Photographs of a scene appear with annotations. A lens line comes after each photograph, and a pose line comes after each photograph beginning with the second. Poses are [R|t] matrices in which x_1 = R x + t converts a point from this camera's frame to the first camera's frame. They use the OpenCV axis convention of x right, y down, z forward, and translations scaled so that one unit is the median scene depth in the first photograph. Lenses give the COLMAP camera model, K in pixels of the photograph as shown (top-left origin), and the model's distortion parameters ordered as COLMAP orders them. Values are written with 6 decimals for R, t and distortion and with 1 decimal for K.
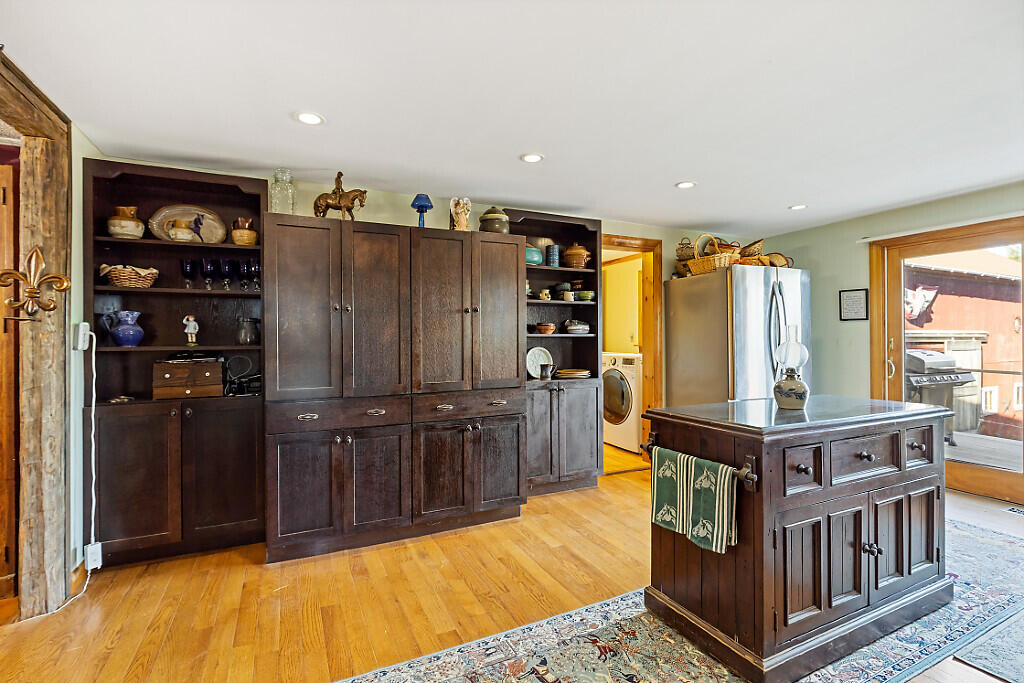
lens RADIAL K [[461.9, 0, 508.3], [0, 461.9, 337.8], [0, 0, 1]] dist [0.003928, -0.002726]
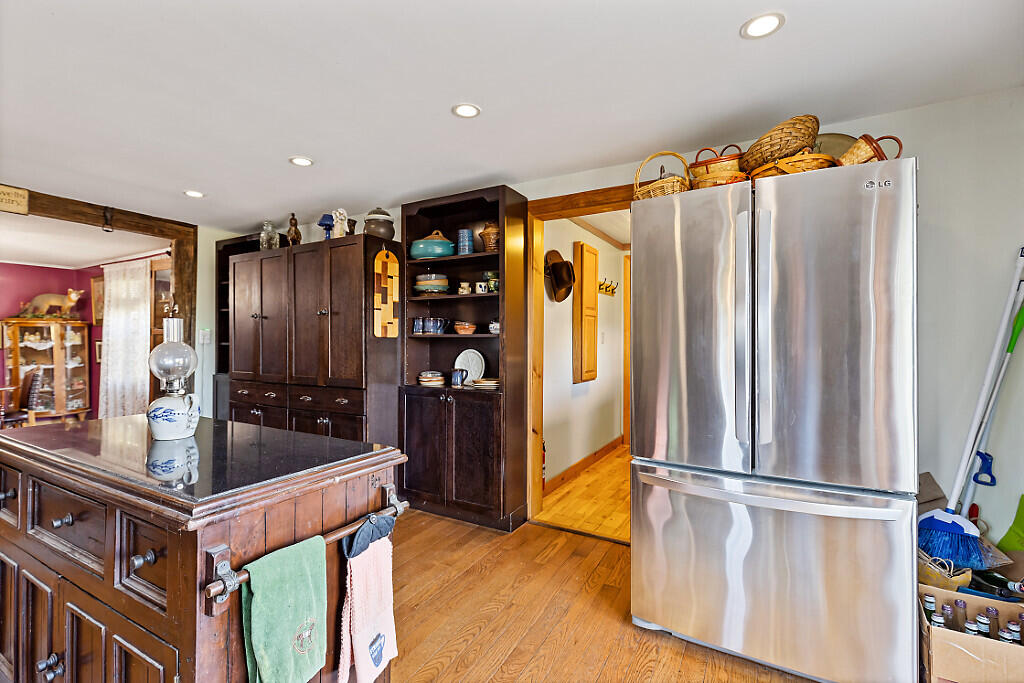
lens RADIAL K [[461.9, 0, 512.6], [0, 461.9, 338.3], [0, 0, 1]] dist [0.003928, -0.002726]
pose [[0.576485, 0.001371, -0.817106, 1.439840], [-0.003207, 0.999995, -0.000585, 0.000712], [0.817101, 0.002958, 0.576487, 0.994976]]
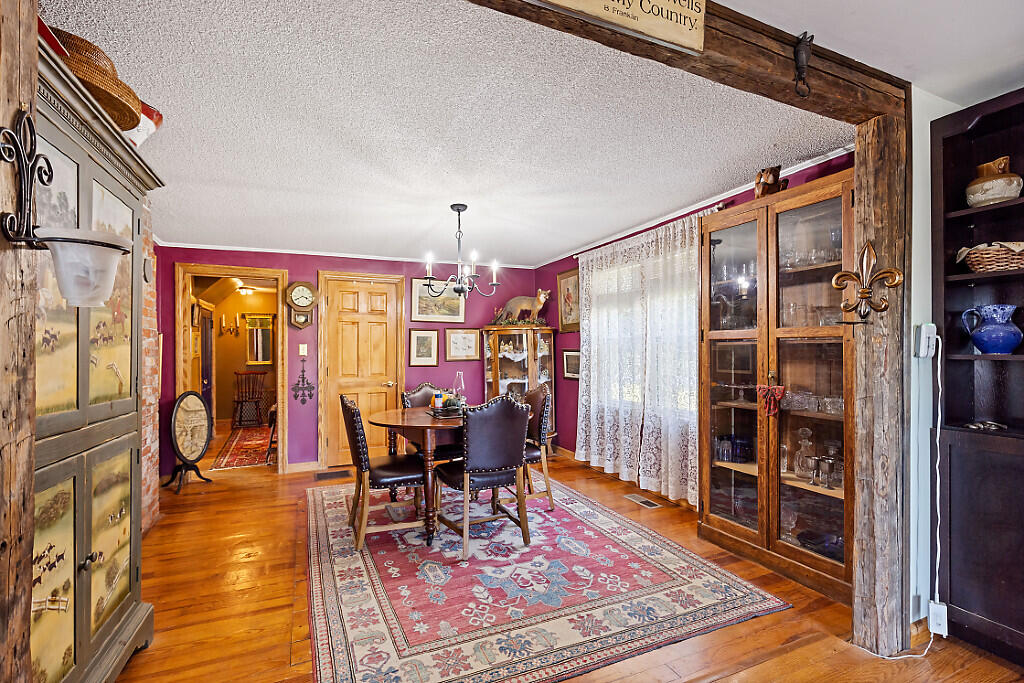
lens RADIAL K [[461.9, 0, 506.8], [0, 461.9, 348.9], [0, 0, 1]] dist [0.003928, -0.002726]
pose [[-0.032798, 0.002226, -0.999460, -0.088735], [0.002383, 0.999995, 0.002149, 0.008628], [0.999459, -0.002311, -0.032803, 0.307229]]
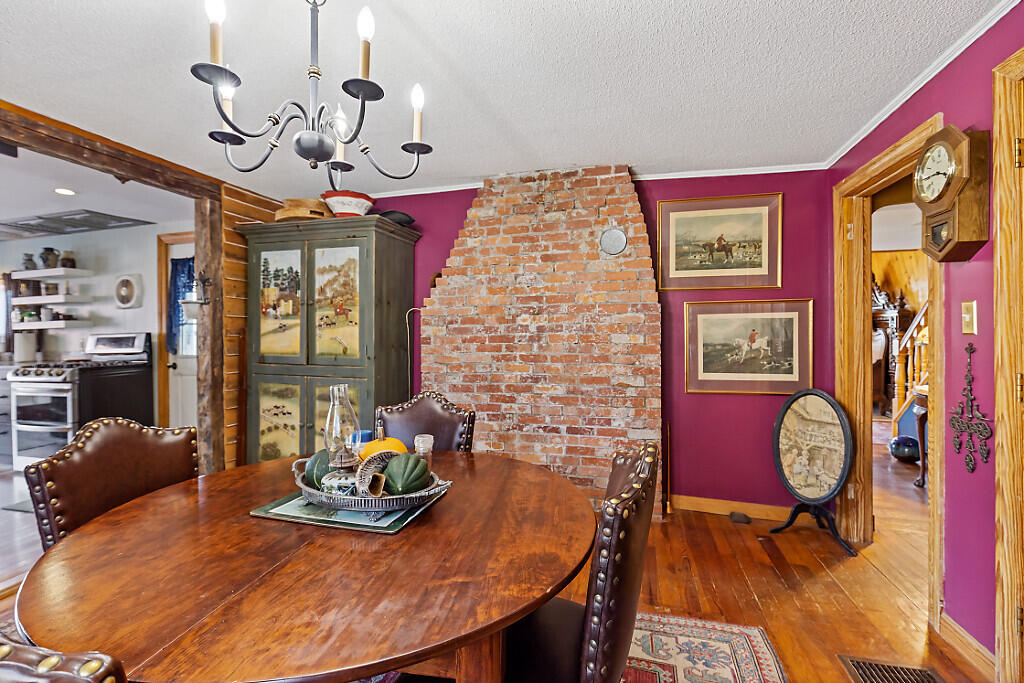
lens RADIAL K [[461.9, 0, 505.3], [0, 461.9, 333.1], [0, 0, 1]] dist [0.003928, -0.002726]
pose [[-0.753283, 0.010953, 0.657605, -2.190005], [0.013397, 0.999909, -0.001308, 0.029485], [-0.657560, 0.007825, -0.753362, 0.376091]]
